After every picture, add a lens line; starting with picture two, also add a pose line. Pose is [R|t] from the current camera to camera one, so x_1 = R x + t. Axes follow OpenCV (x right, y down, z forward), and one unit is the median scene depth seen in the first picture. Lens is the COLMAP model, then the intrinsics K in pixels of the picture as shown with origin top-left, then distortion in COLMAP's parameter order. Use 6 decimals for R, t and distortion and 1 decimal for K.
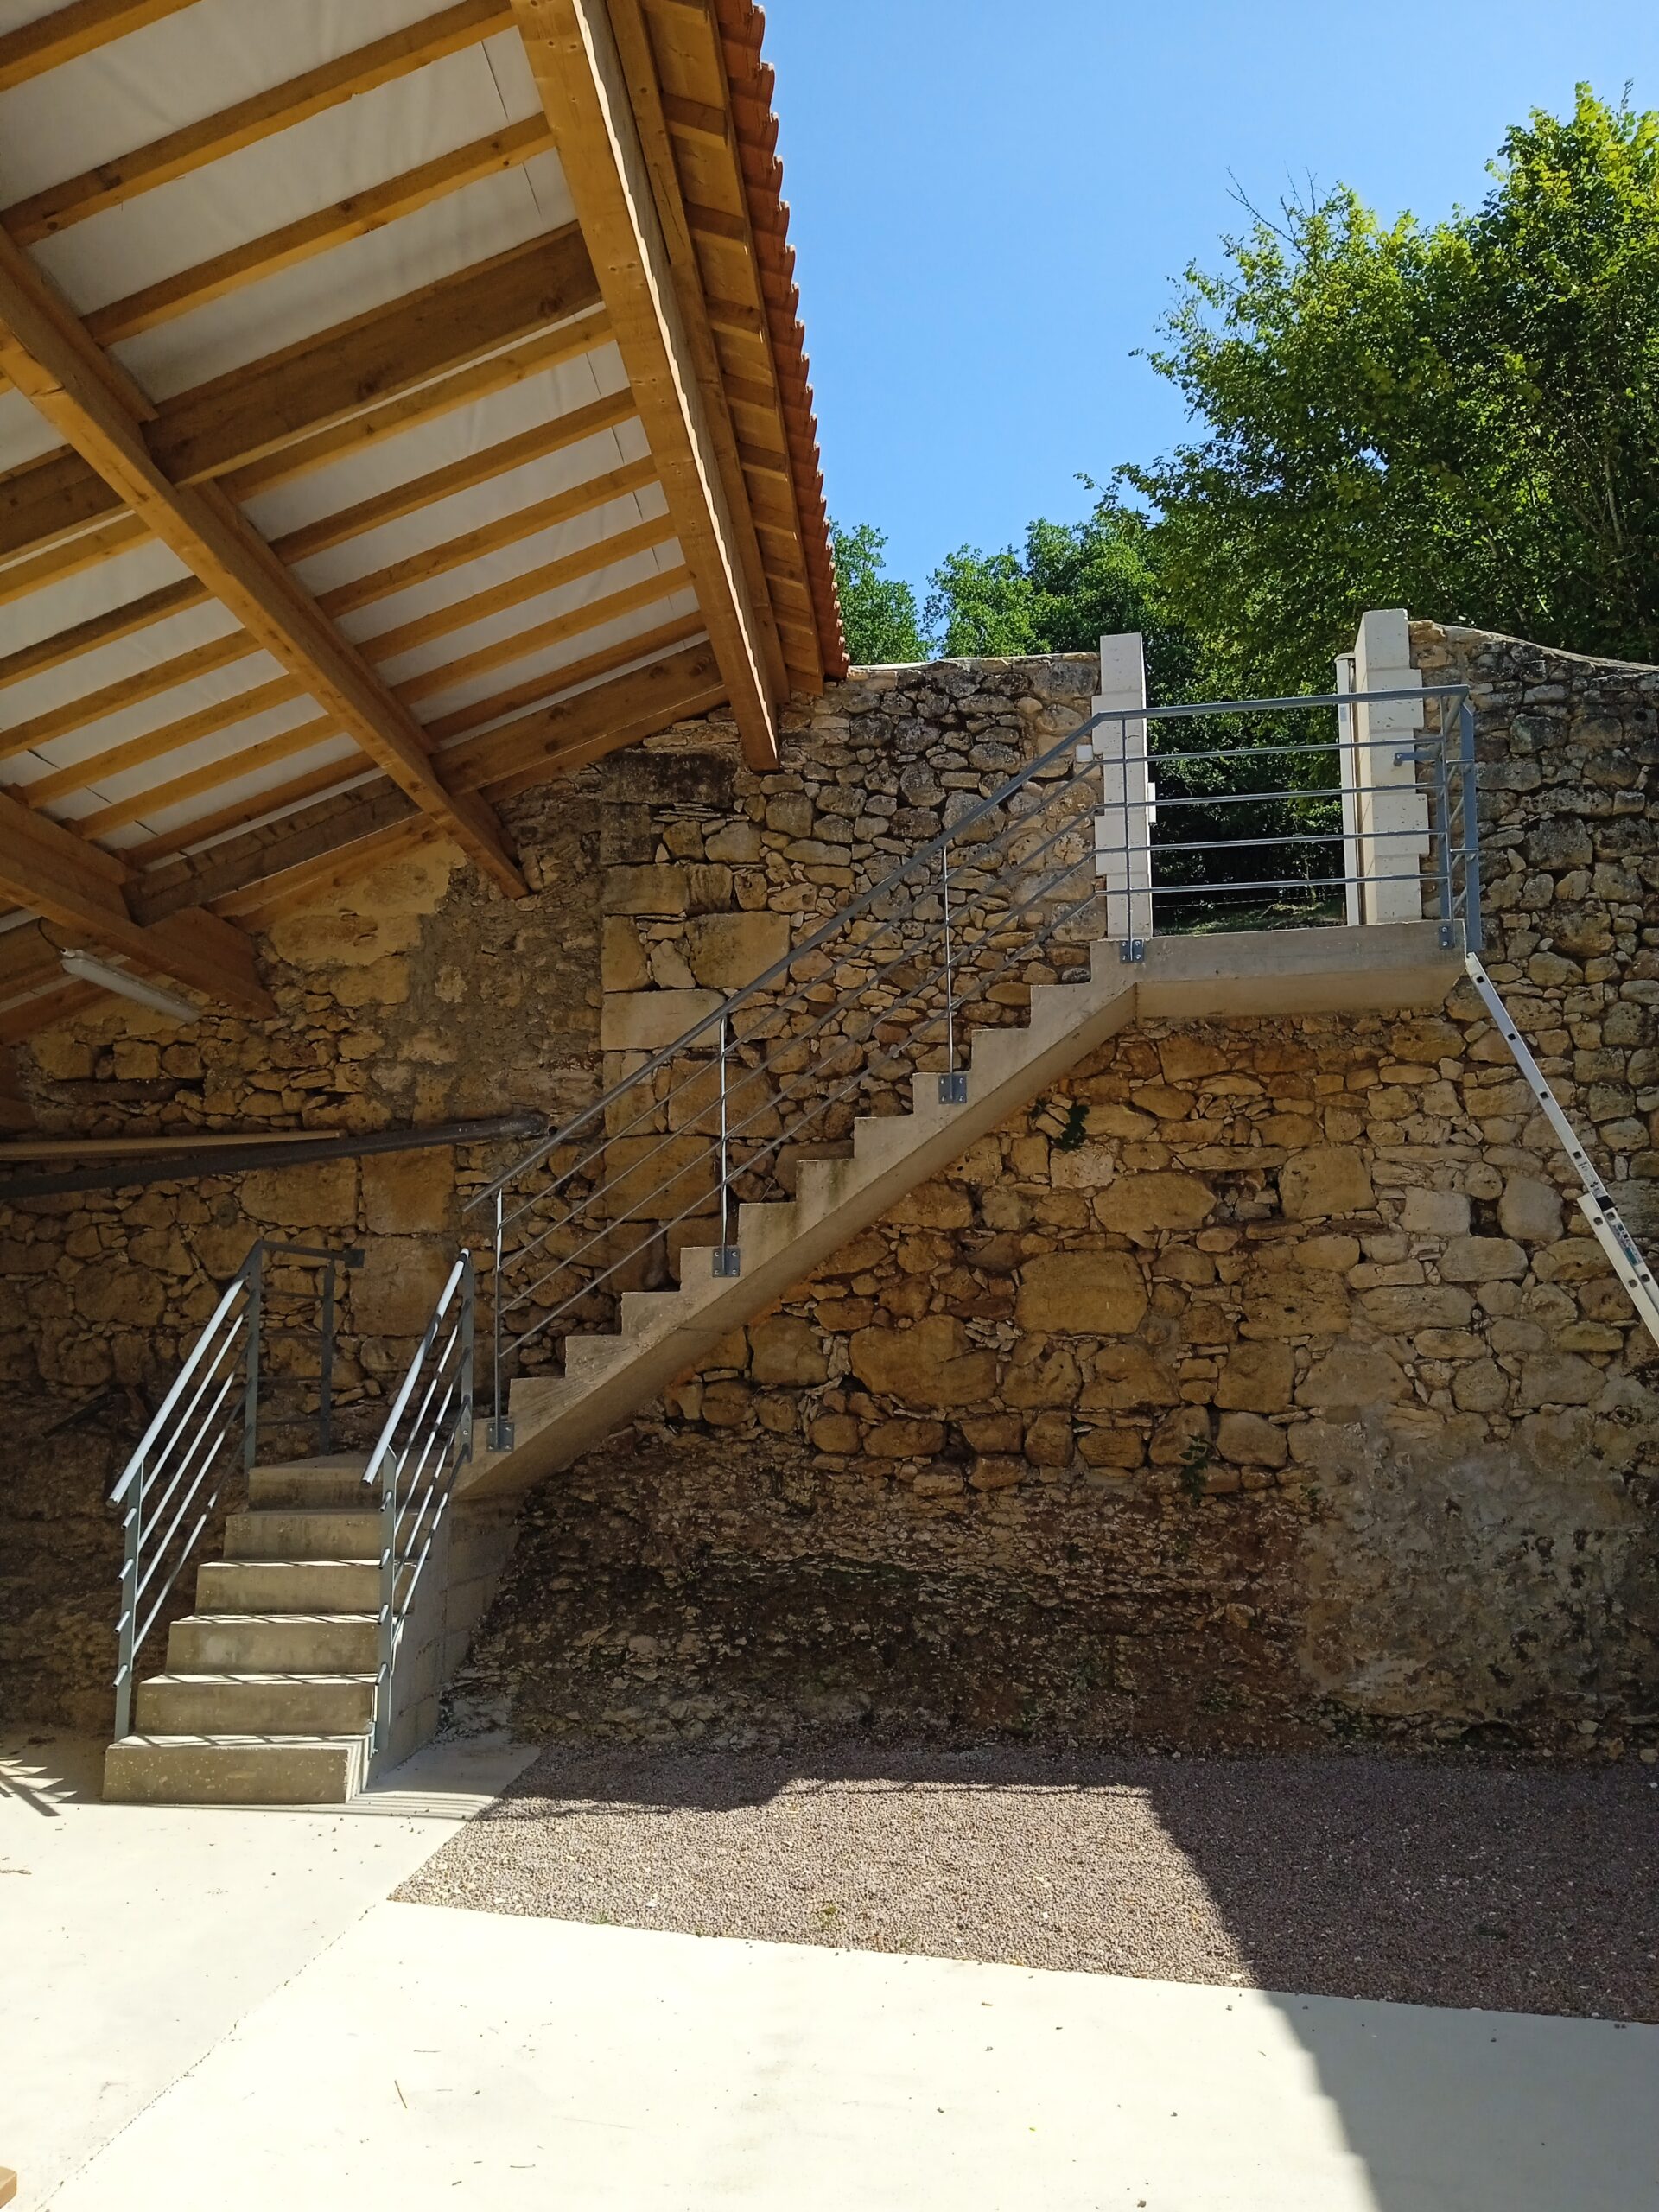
lens RADIAL K [[1837.8, 0, 833.2], [0, 1837.8, 1110.3], [0, 0, 1]] dist [0.109260, -0.187035]
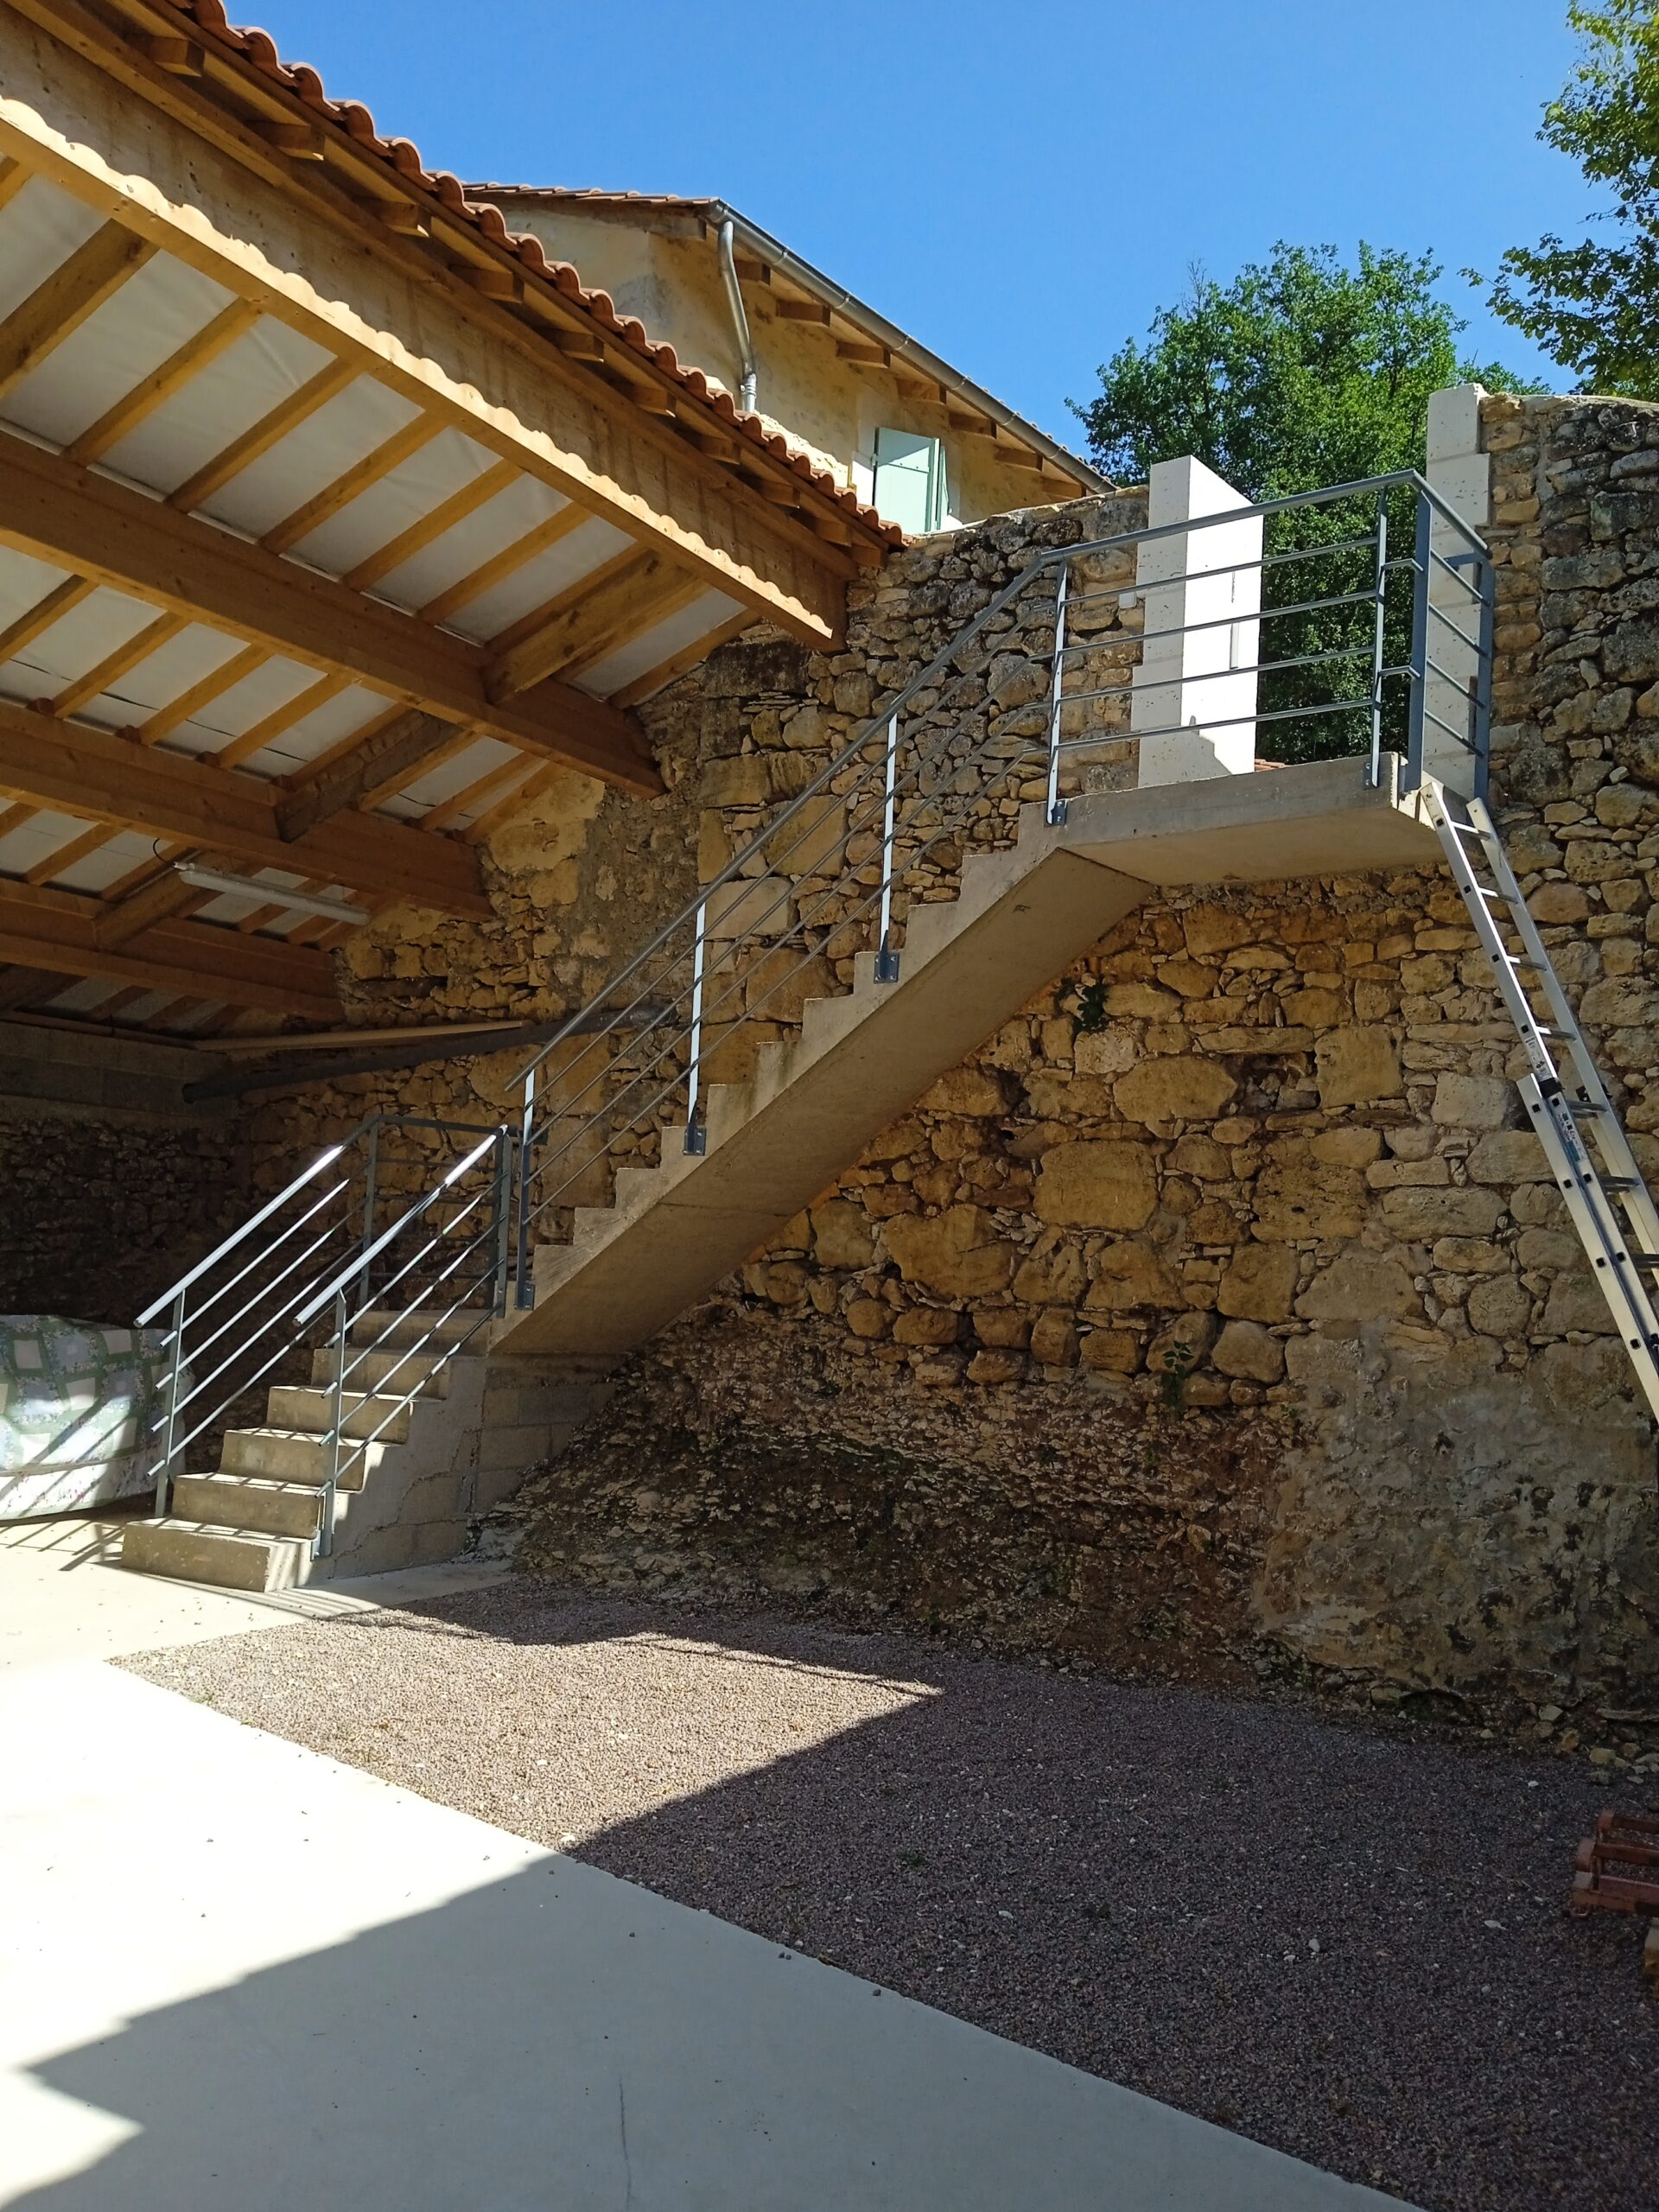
lens RADIAL K [[1837.8, 0, 833.2], [0, 1837.8, 1110.3], [0, 0, 1]] dist [0.109260, -0.187035]
pose [[0.894572, 0.013675, -0.446715, 0.438494], [0.007193, 0.998962, 0.044986, 0.018411], [0.446867, -0.043456, 0.893544, 0.108434]]
